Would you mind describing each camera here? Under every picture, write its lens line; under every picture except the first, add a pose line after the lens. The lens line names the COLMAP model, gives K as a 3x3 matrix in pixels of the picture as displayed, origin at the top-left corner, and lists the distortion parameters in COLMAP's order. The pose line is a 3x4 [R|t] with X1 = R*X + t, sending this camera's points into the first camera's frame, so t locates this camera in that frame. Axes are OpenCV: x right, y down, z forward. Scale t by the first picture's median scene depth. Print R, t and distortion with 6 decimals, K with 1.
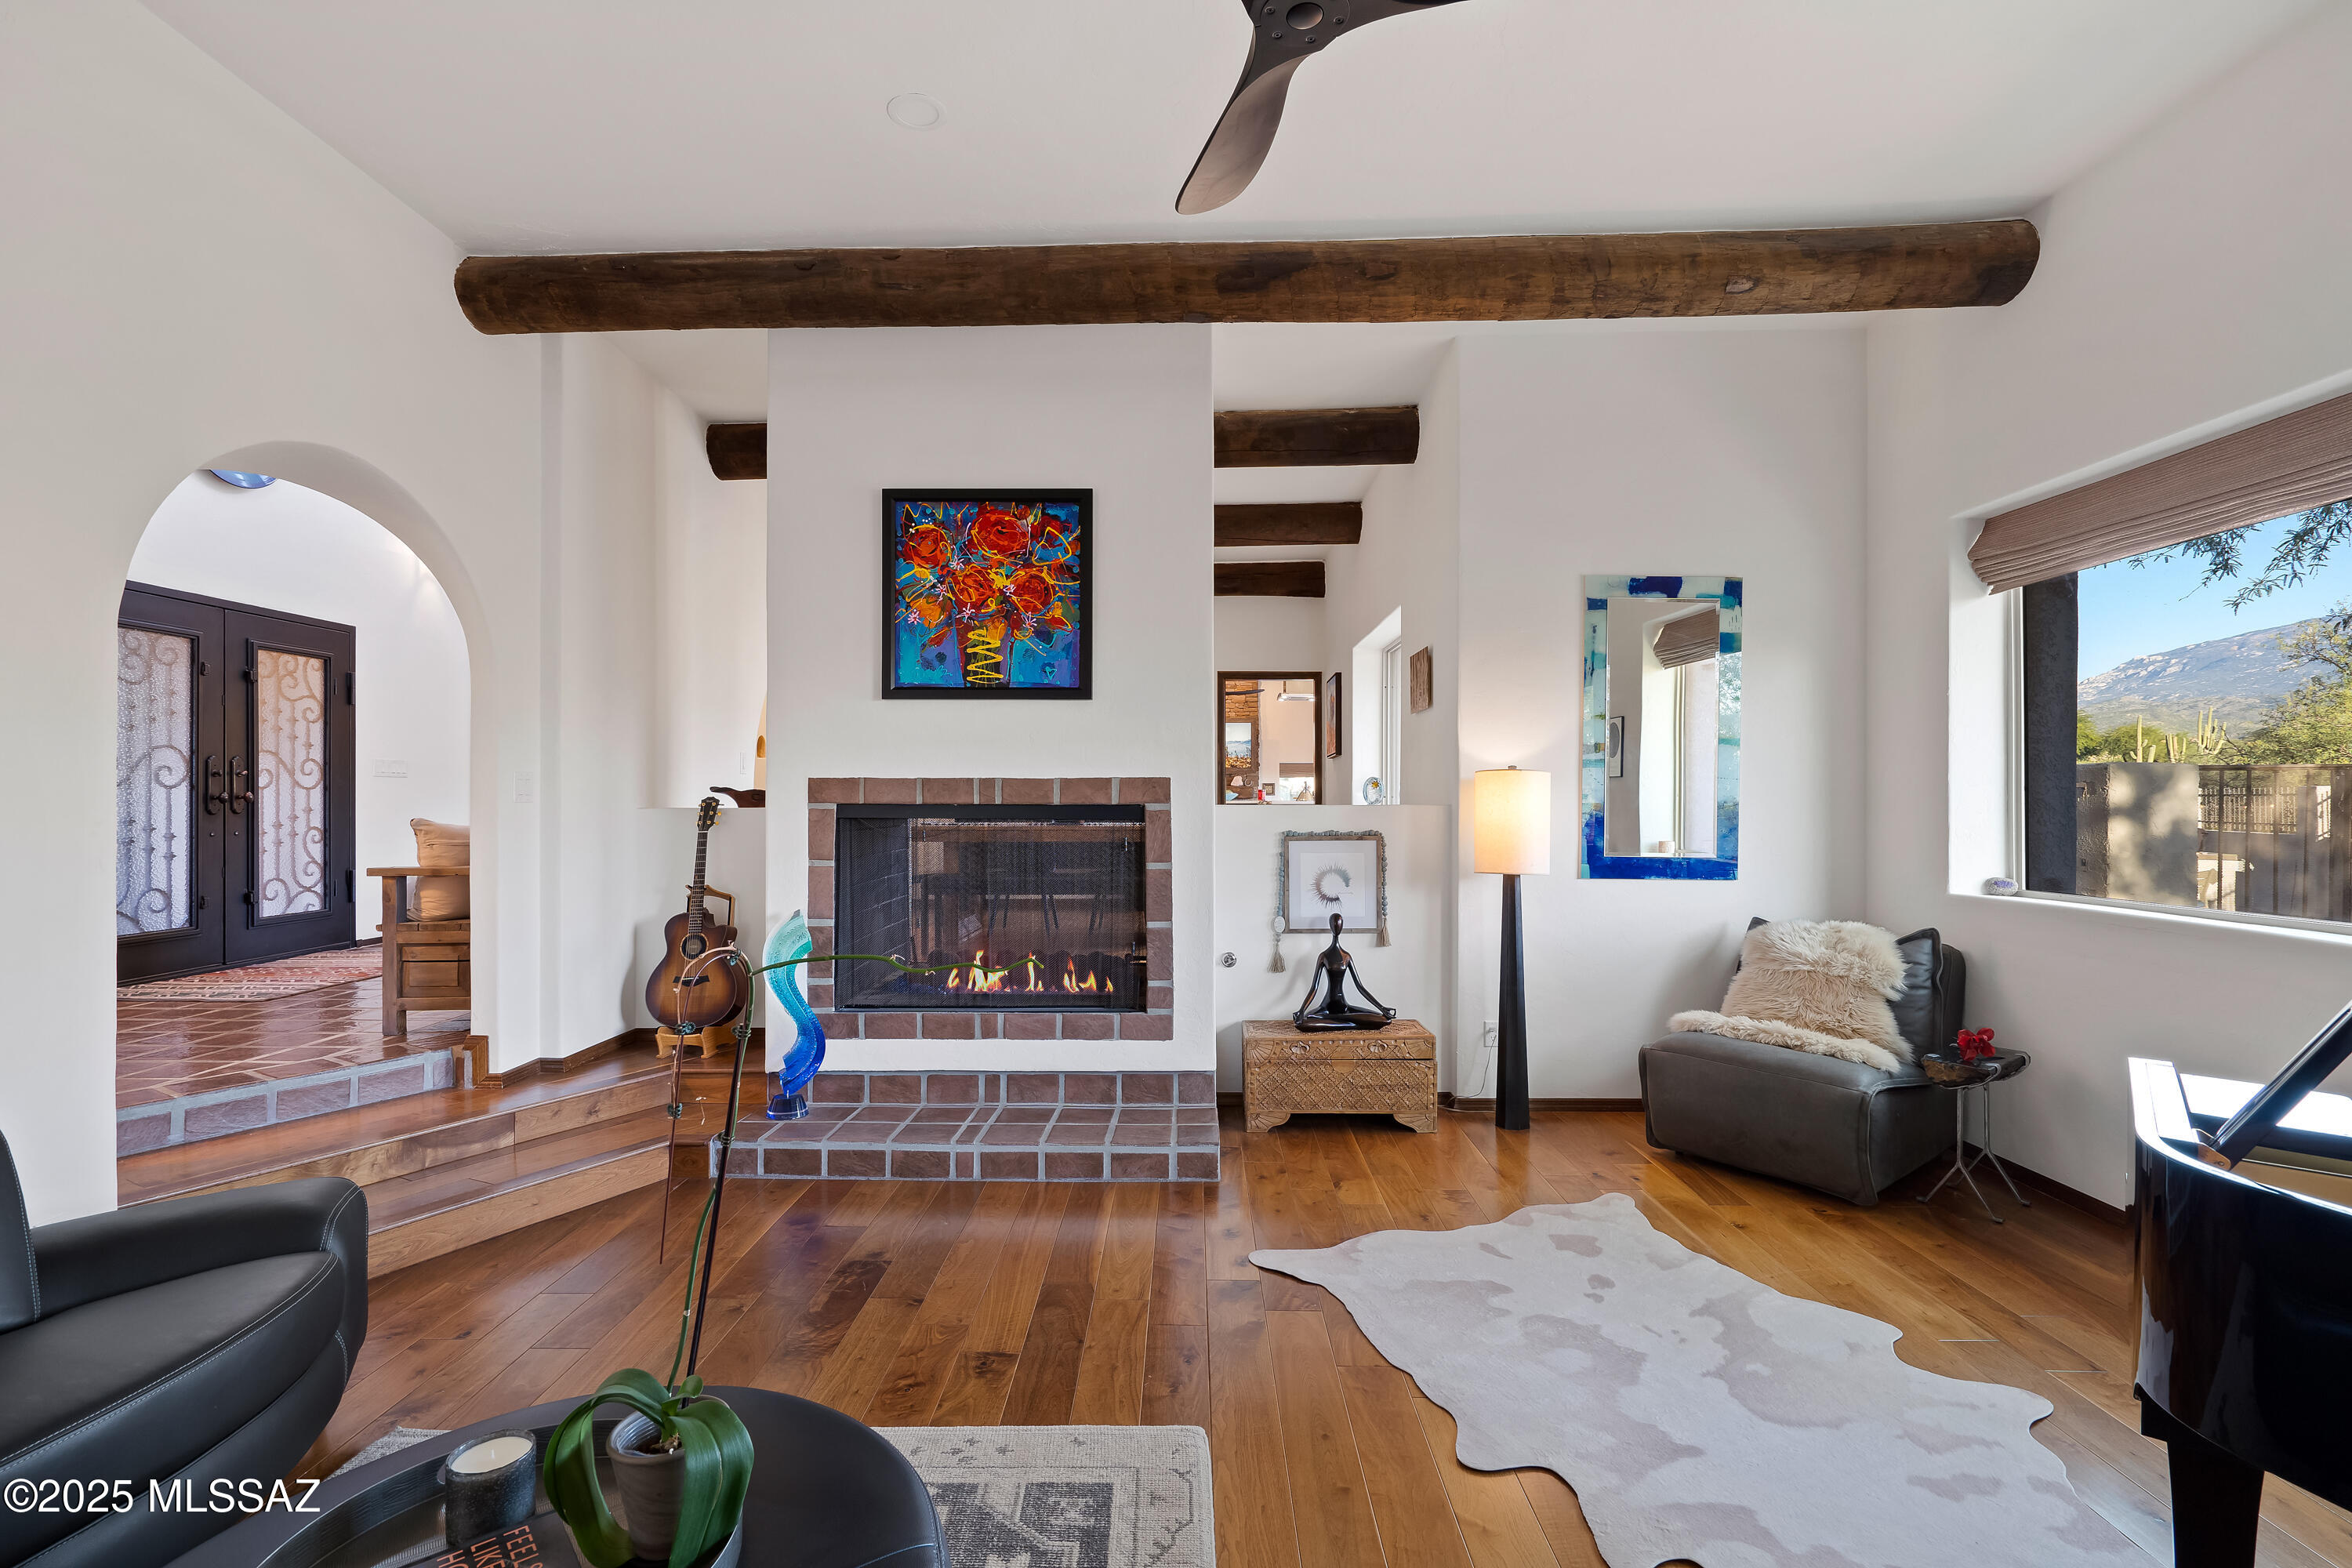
lens RADIAL K [[1071.2, 0, 1180.9], [0, 1071.2, 801.9], [0, 0, 1]] dist [-0.006686, 0.004671]
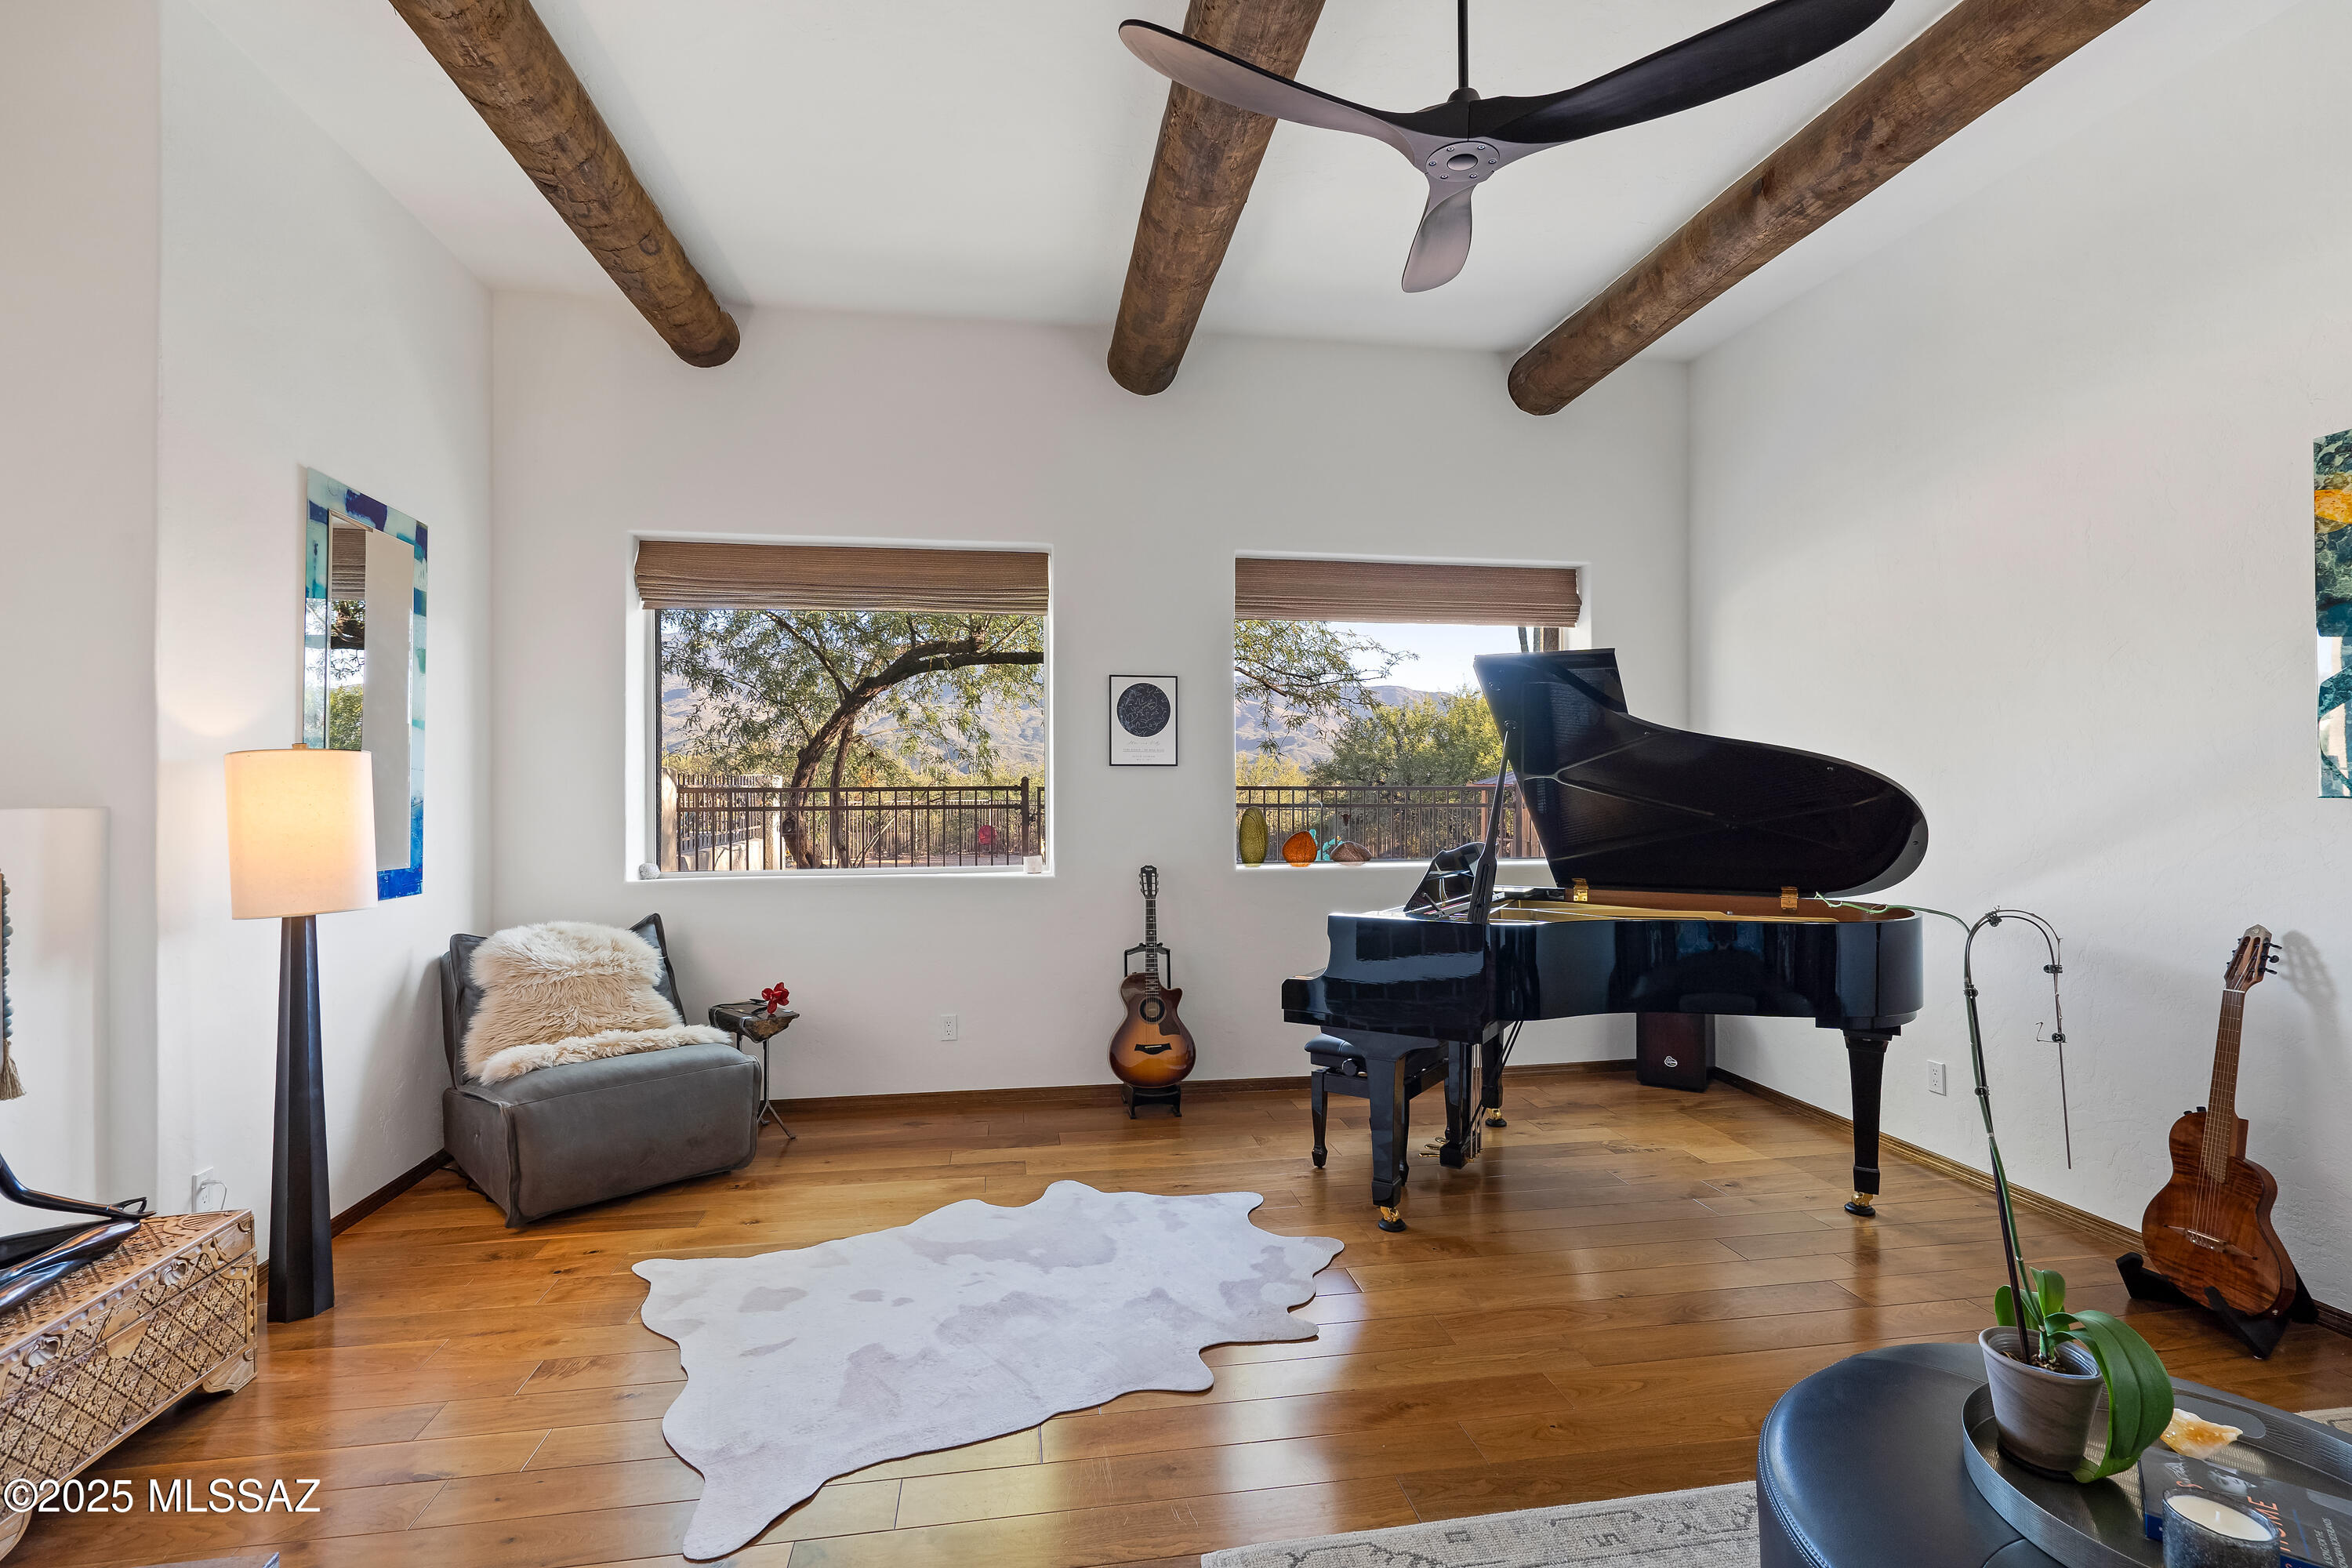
lens RADIAL K [[1071.2, 0, 1197.6], [0, 1071.2, 783.9], [0, 0, 1]] dist [-0.006686, 0.004671]
pose [[-0.179186, 0.006605, 0.983793, -0.520074], [0.004739, 0.999972, -0.005851, -0.004039], [-0.983804, 0.003614, -0.179213, 0.748720]]
